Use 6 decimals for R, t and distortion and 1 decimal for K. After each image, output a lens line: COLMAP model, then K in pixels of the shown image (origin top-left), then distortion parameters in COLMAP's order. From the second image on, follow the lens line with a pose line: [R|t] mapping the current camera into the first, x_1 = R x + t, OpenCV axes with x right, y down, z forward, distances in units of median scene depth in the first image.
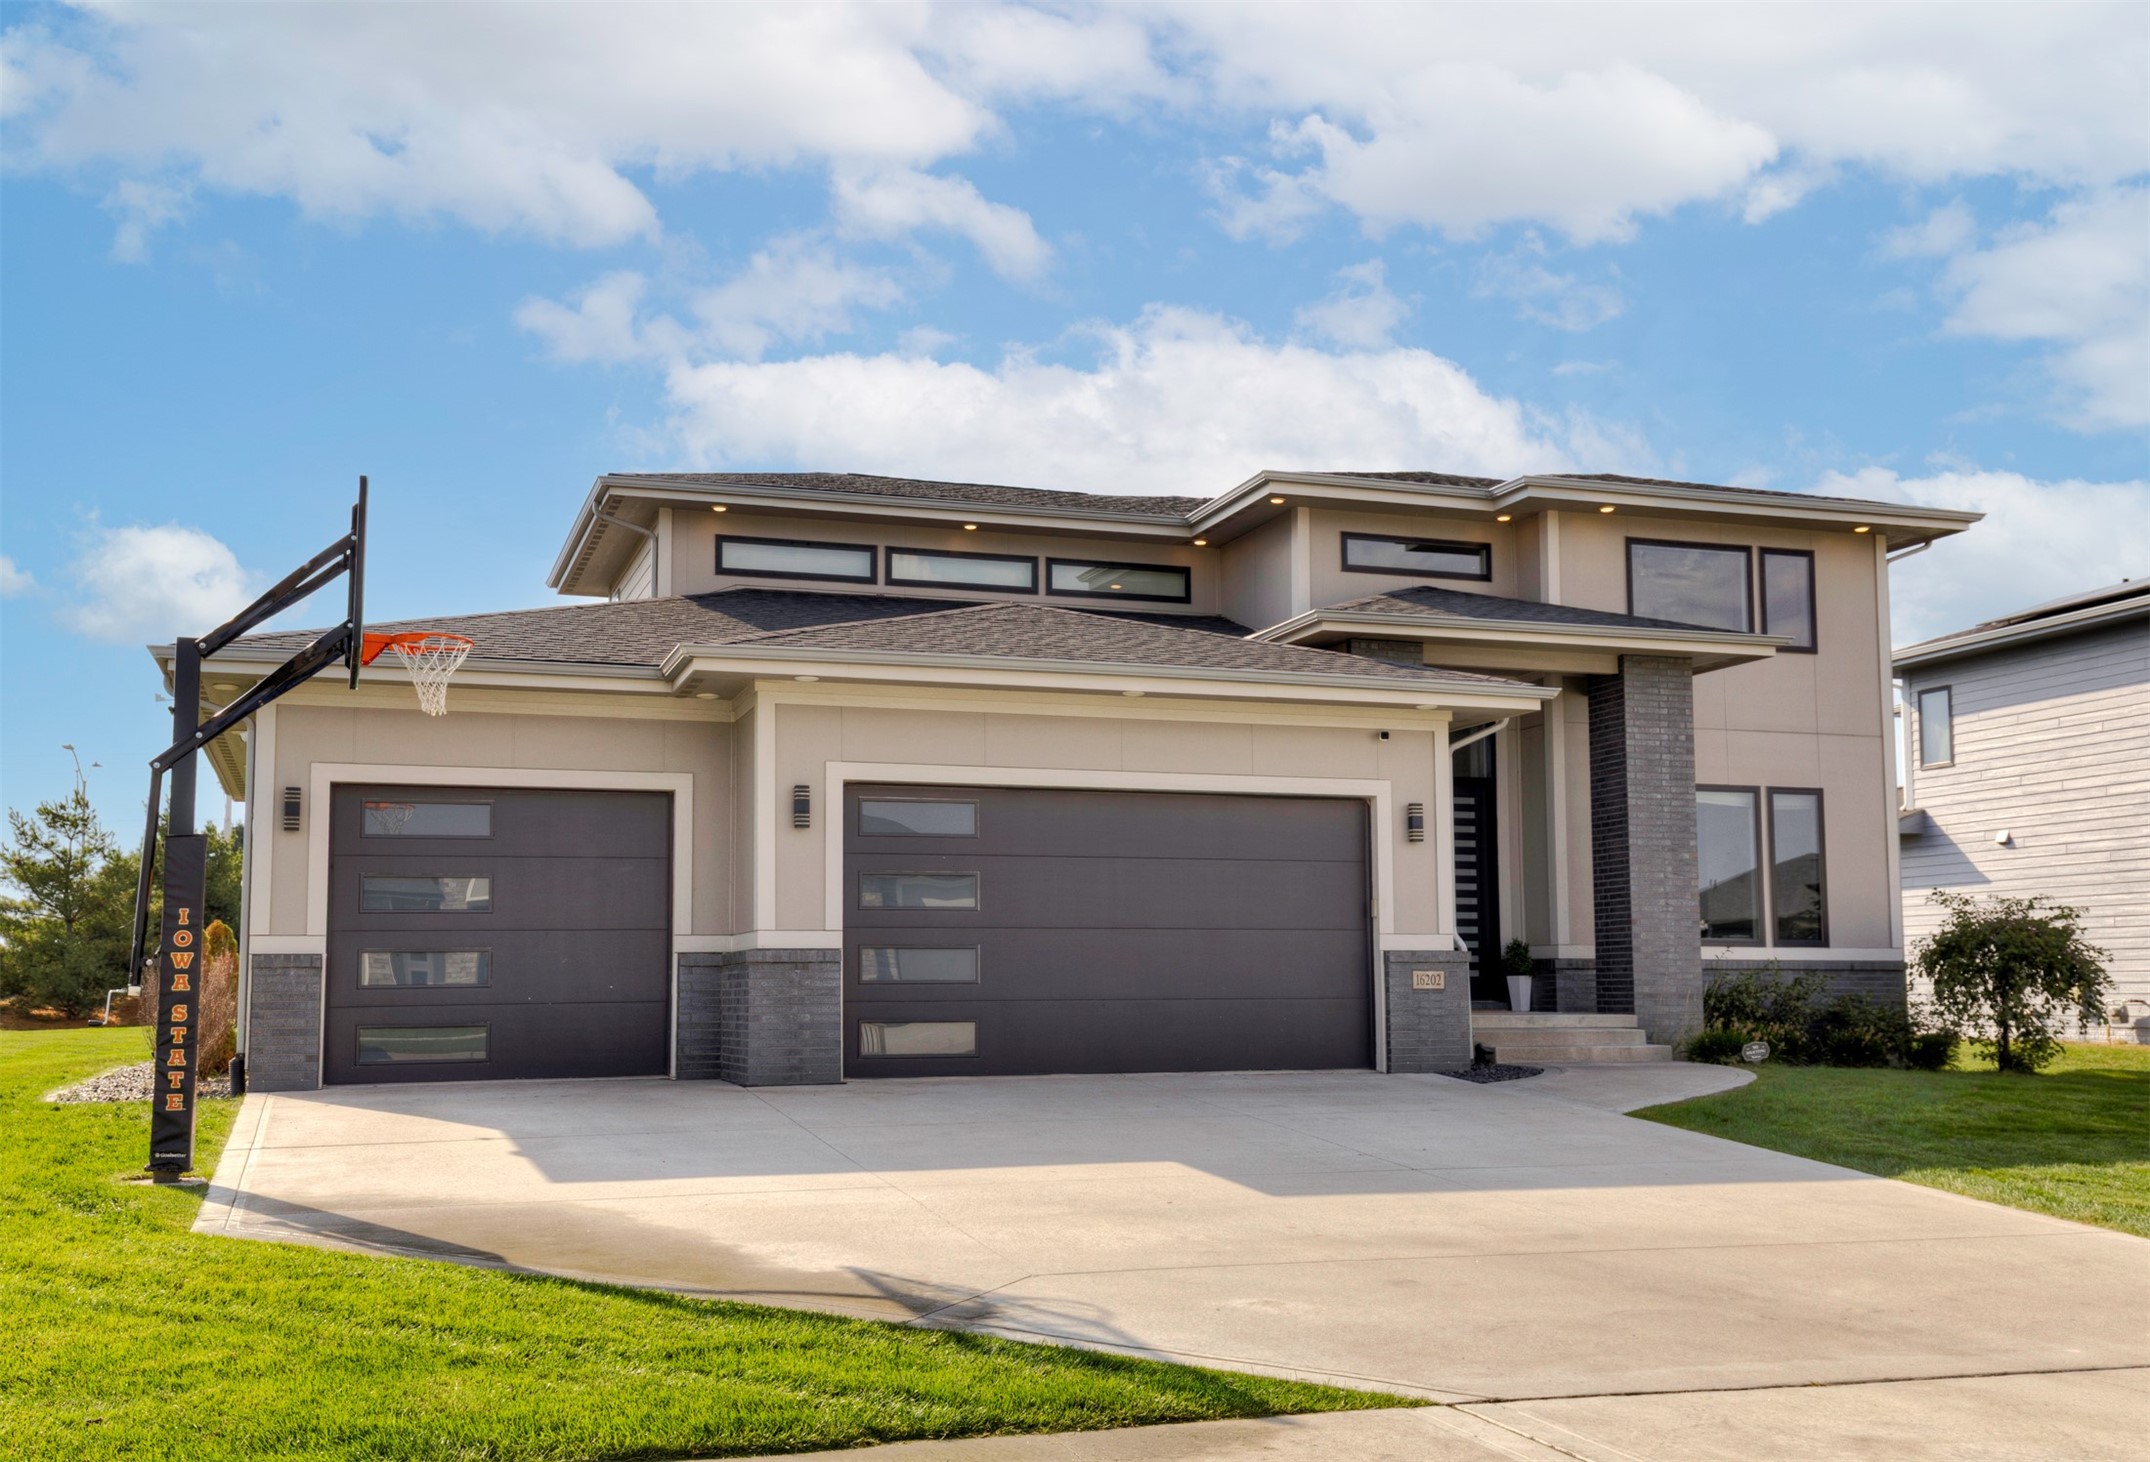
lens RADIAL K [[2113.0, 0, 1074.3], [0, 2113.0, 736.7], [0, 0, 1]] dist [0.095071, 0.000000]
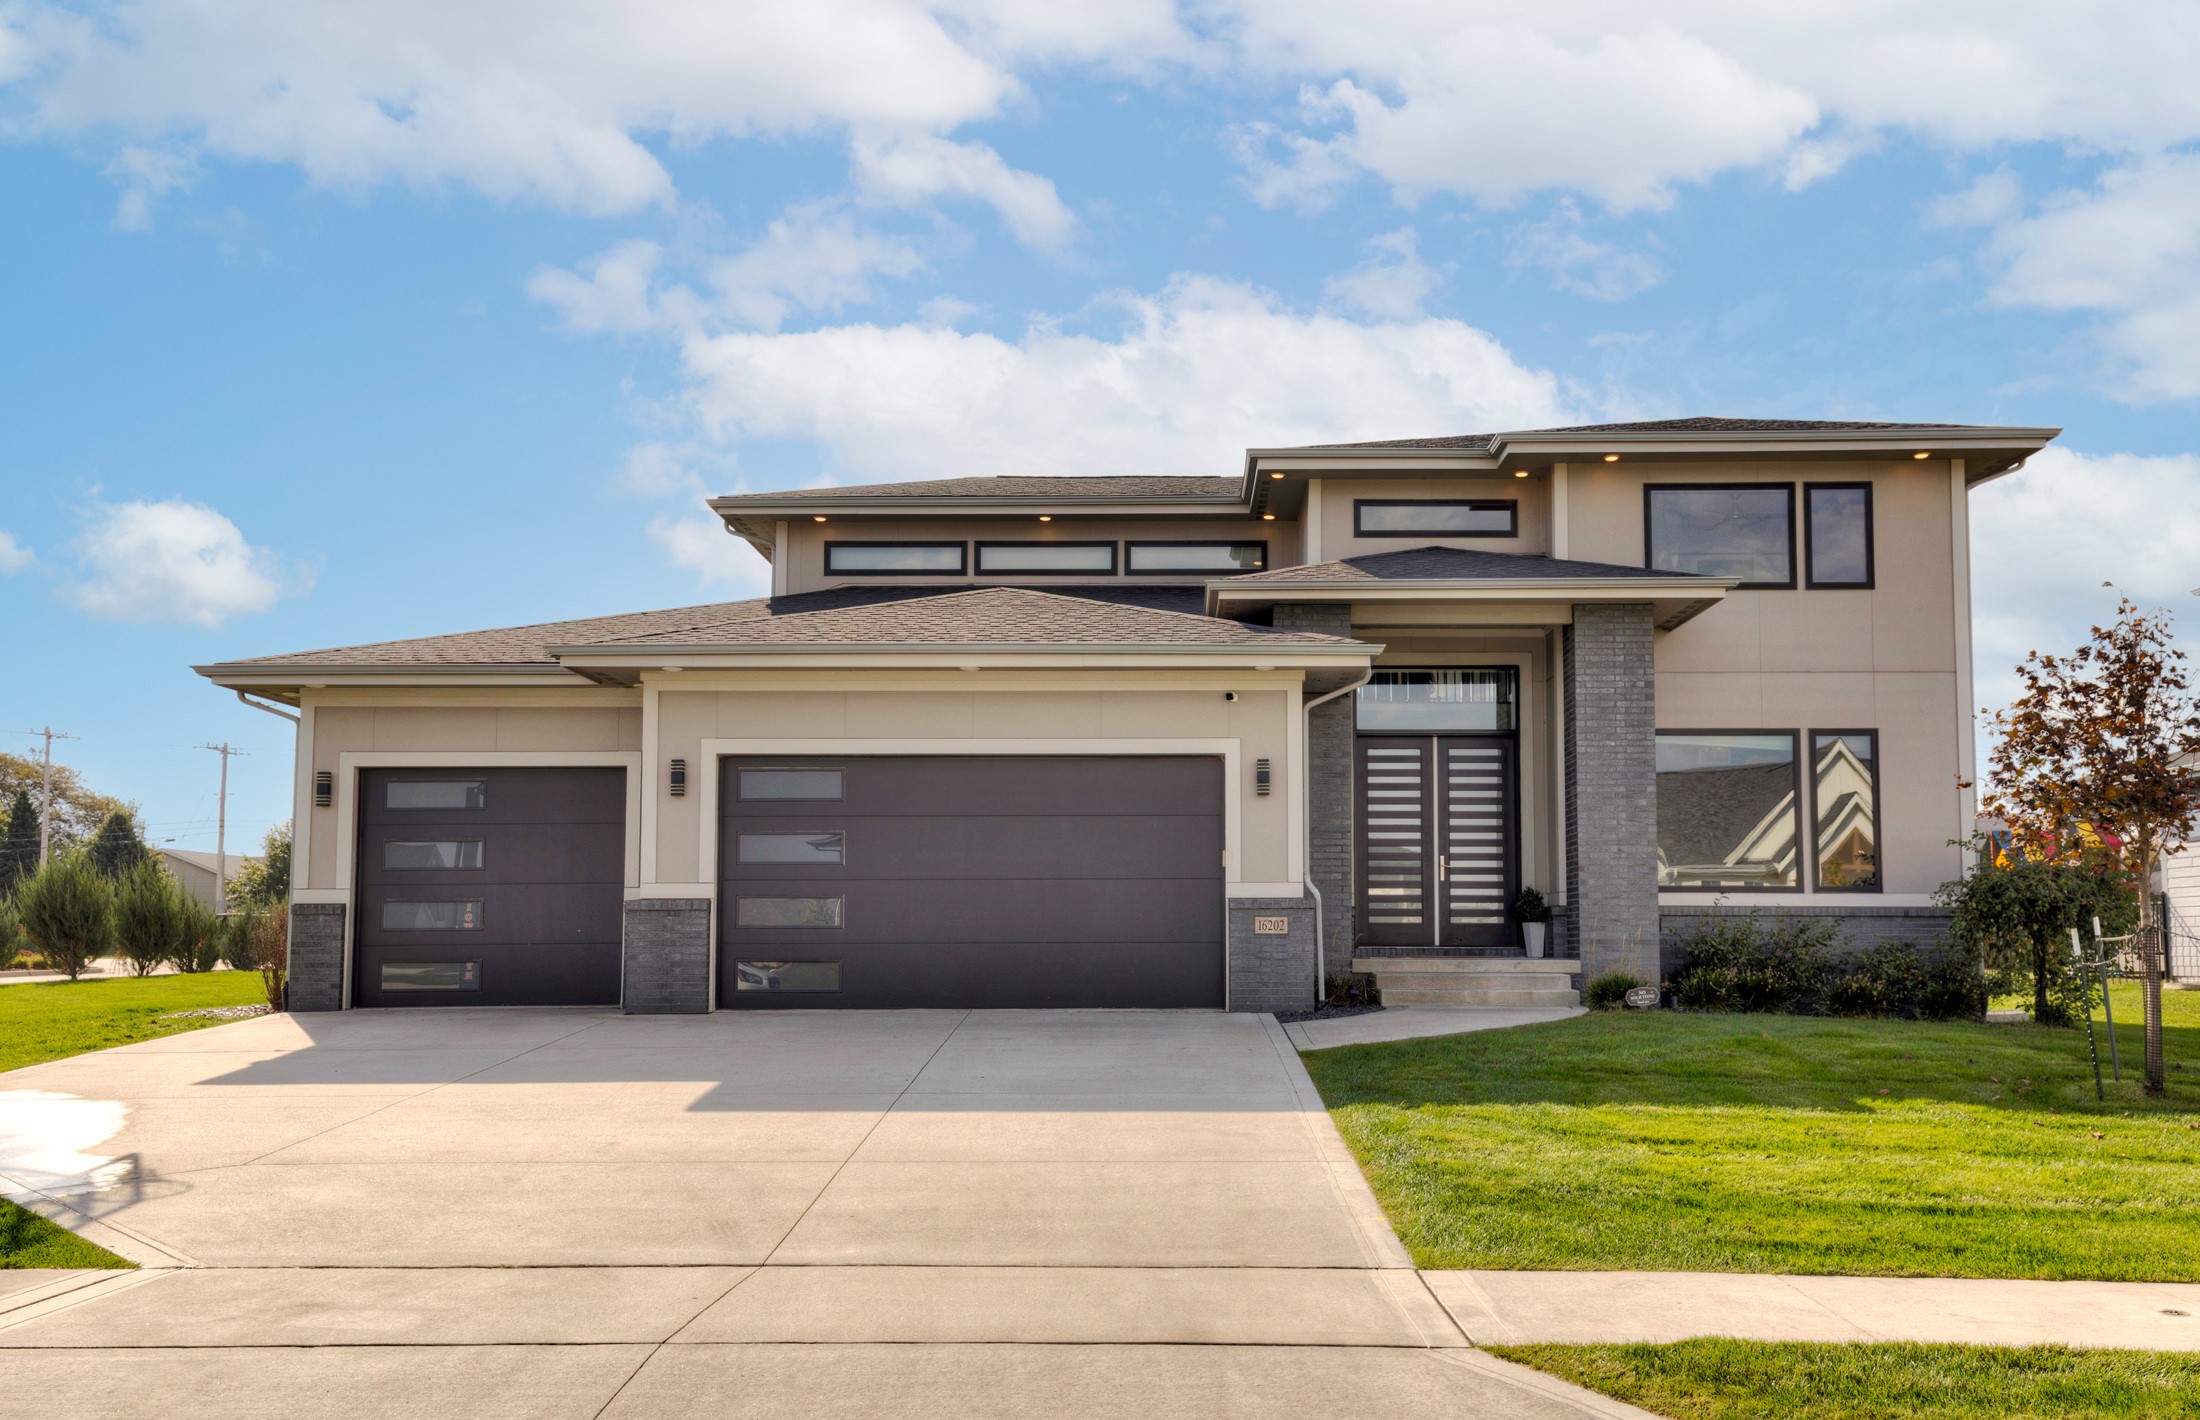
lens RADIAL K [[1973.1, 0, 1100.3], [0, 1973.1, 704.6], [0, 0, 1]] dist [0.084772, 0.005384]
pose [[0.937009, -0.036558, -0.347386, 0.371084], [0.037568, 0.999287, -0.003828, 0.004095], [0.347278, -0.009463, 0.937715, 0.037526]]
